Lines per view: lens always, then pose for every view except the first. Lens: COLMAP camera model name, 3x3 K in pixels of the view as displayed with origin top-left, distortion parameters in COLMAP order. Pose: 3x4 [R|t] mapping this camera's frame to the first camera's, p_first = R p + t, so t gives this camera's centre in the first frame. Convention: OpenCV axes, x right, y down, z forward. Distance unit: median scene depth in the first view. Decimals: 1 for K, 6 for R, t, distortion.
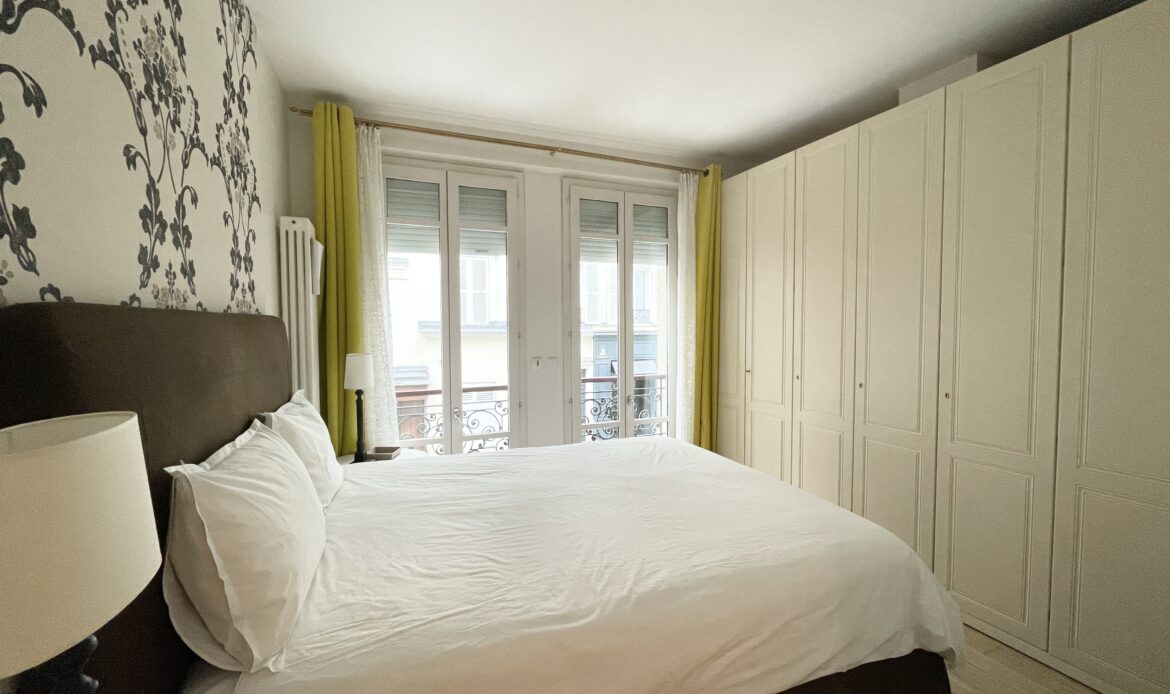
lens RADIAL K [[476.1, 0, 584.4], [0, 476.1, 346.4], [0, 0, 1]] dist [-0.003079, -0.000396]
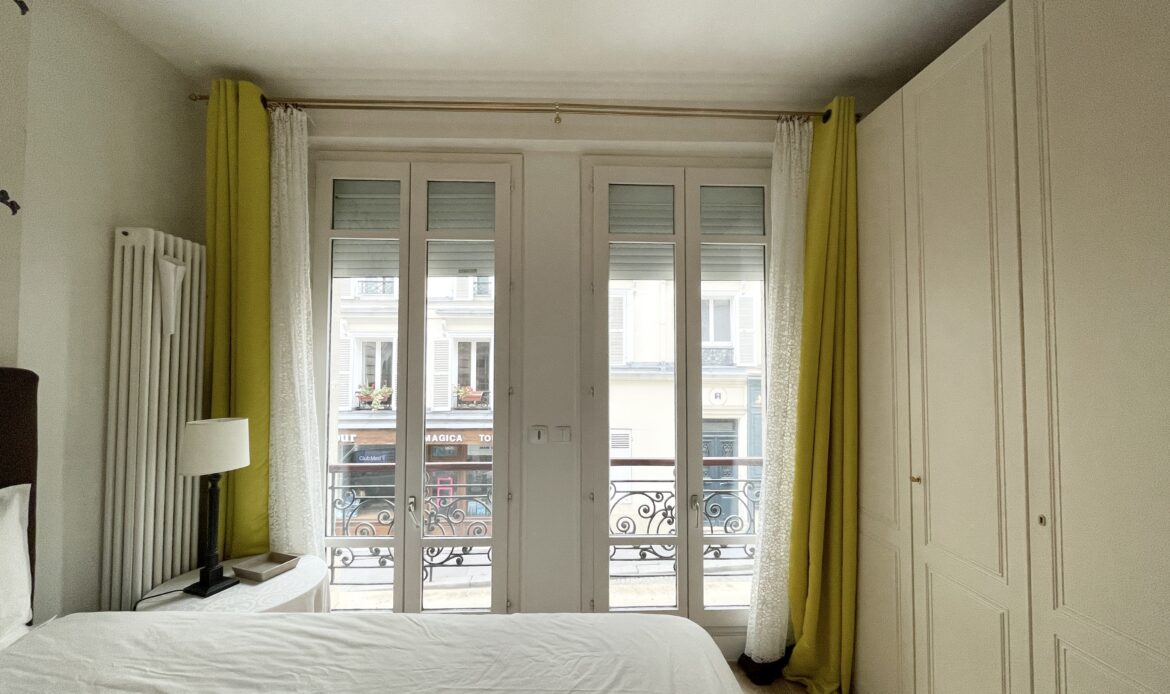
lens RADIAL K [[478.1, 0, 582.3], [0, 478.1, 347.5], [0, 0, 1]] dist [-0.002550, -0.000201]
pose [[0.935877, -0.003591, -0.352309, 0.190294], [-0.024417, 0.996883, -0.075023, -0.036392], [0.351480, 0.078814, 0.932872, 0.397035]]
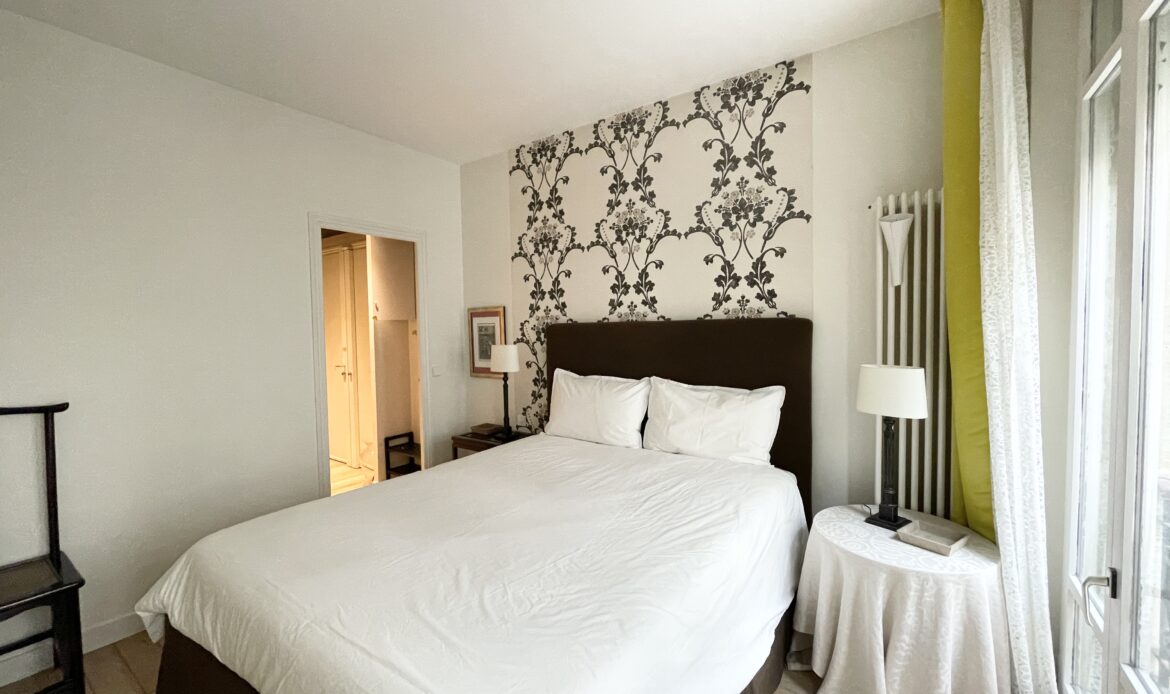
lens RADIAL K [[476.1, 0, 584.4], [0, 476.1, 346.4], [0, 0, 1]] dist [-0.003079, -0.000396]
pose [[-0.846327, 0.035917, -0.531452, 0.206809], [-0.007182, 0.996864, 0.078809, -0.047197], [0.532616, 0.070515, -0.843415, 0.991277]]
